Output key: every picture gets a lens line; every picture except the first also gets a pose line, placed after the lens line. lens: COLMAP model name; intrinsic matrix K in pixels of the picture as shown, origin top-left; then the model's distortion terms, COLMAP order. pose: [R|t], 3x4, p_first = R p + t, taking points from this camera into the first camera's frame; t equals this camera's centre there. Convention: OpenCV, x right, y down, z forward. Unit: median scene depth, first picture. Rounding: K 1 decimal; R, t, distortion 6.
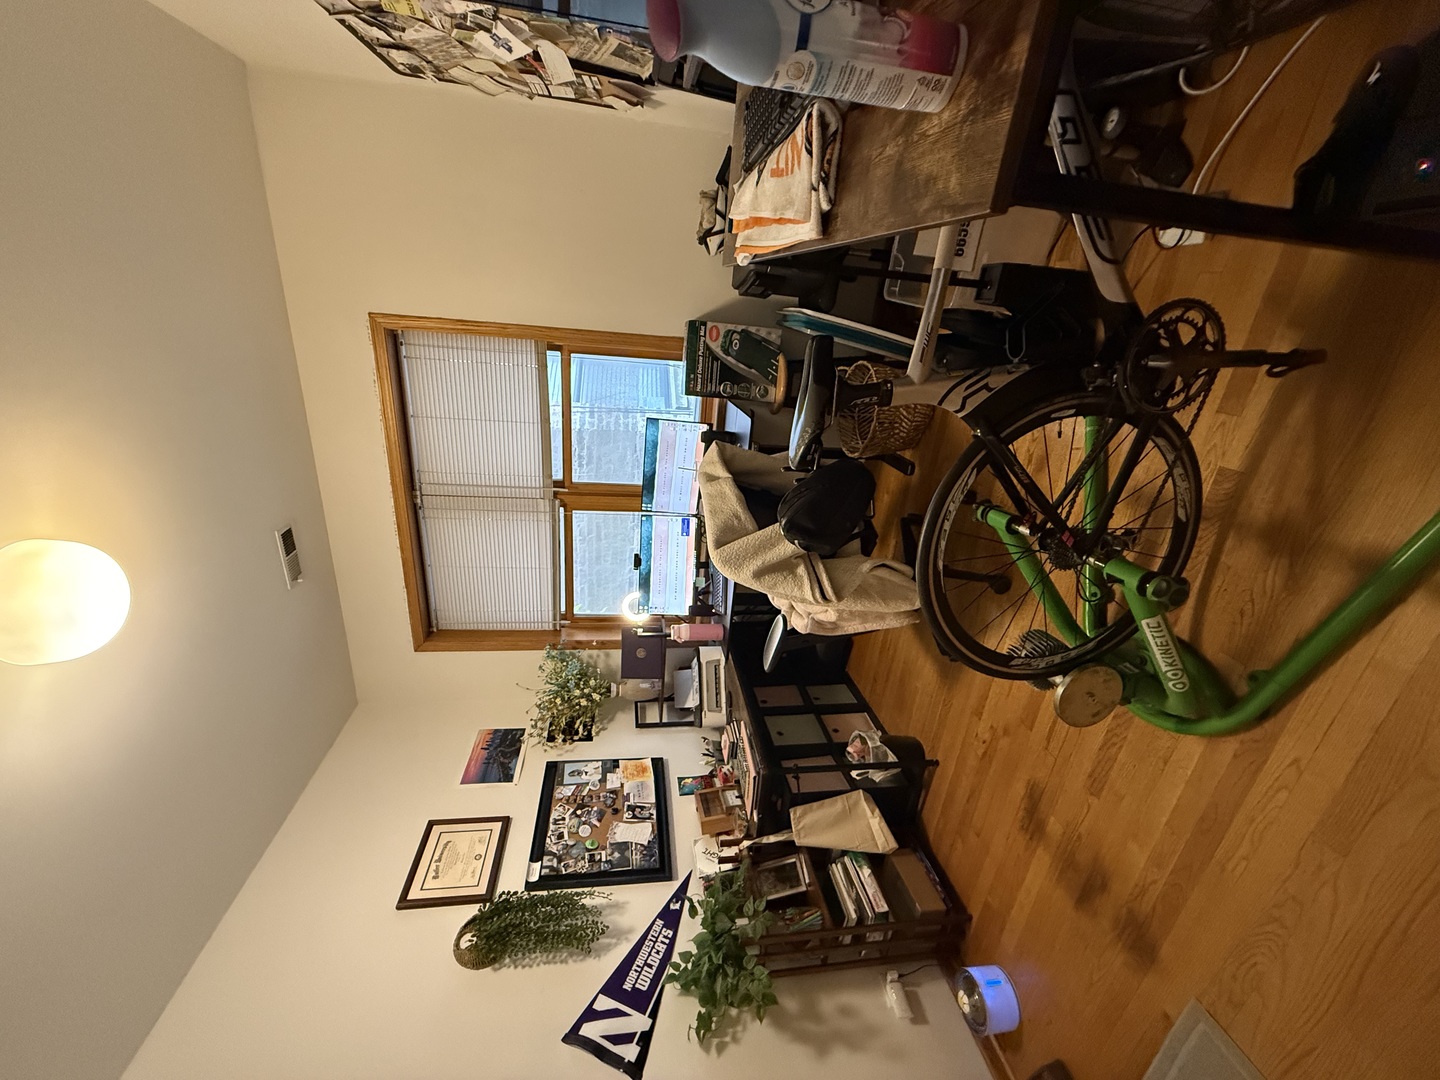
lens RADIAL K [[574.2, 0, 718.2], [0, 574.2, 542.2], [0, 0, 1]] dist [0.002730, 0.000181]
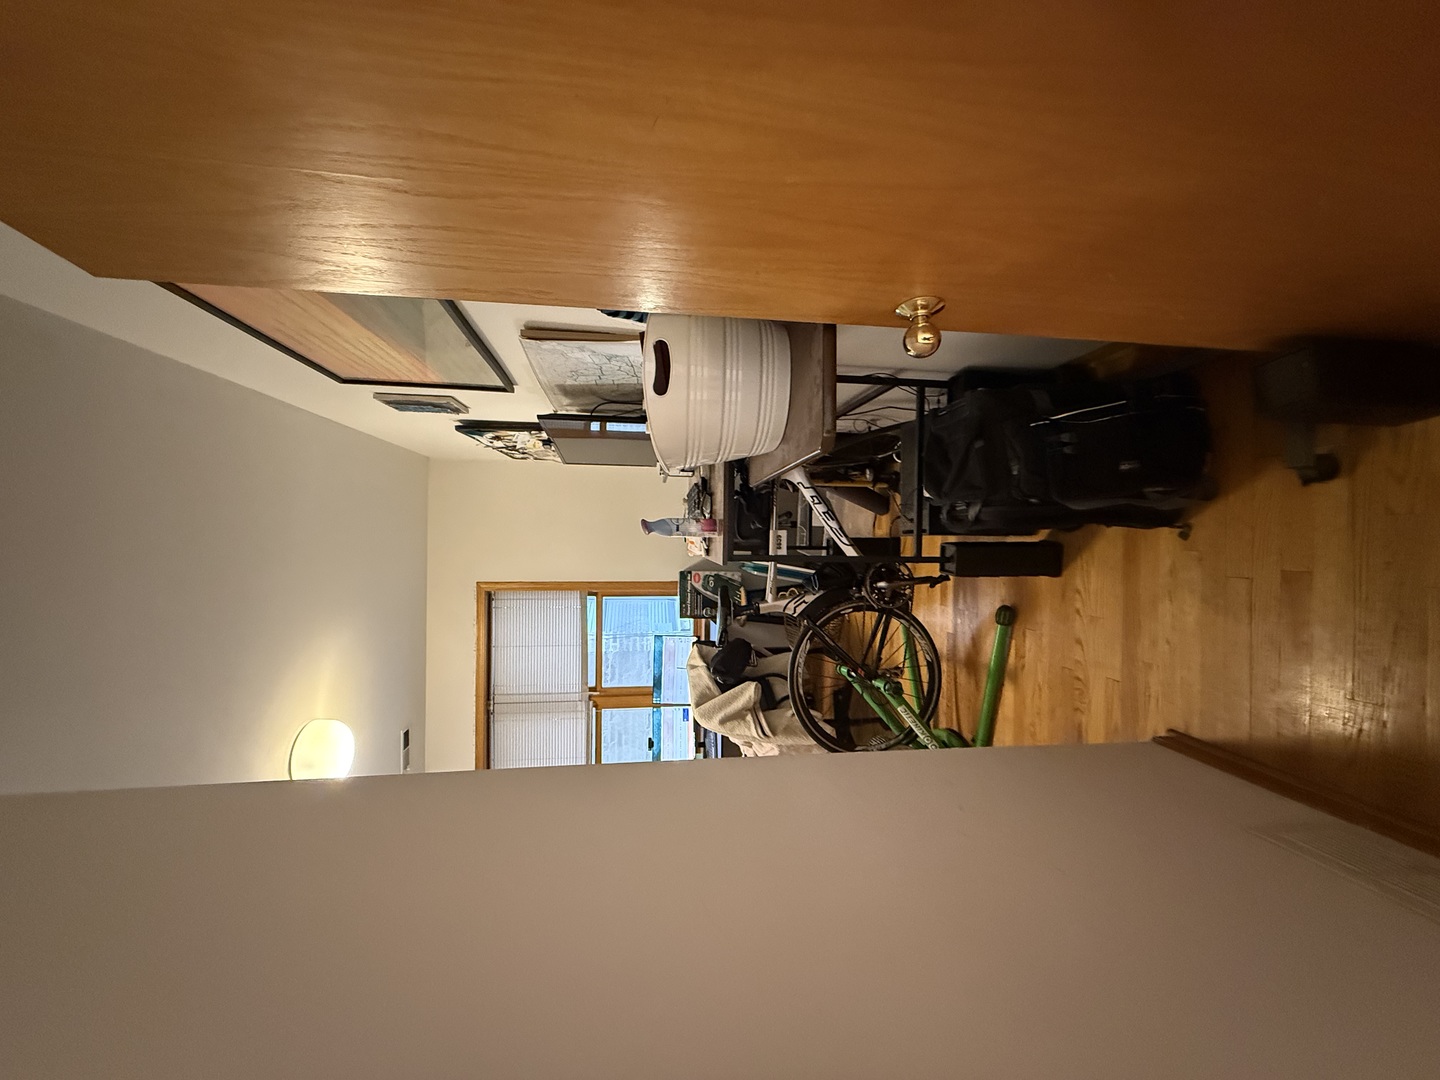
lens RADIAL K [[574.2, 0, 718.2], [0, 574.2, 542.2], [0, 0, 1]] dist [0.002730, 0.000181]
pose [[0.996991, -0.076003, -0.015272, 0.079146], [0.064654, 0.923903, -0.377124, 0.129169], [0.042772, 0.375002, 0.926037, -0.447971]]
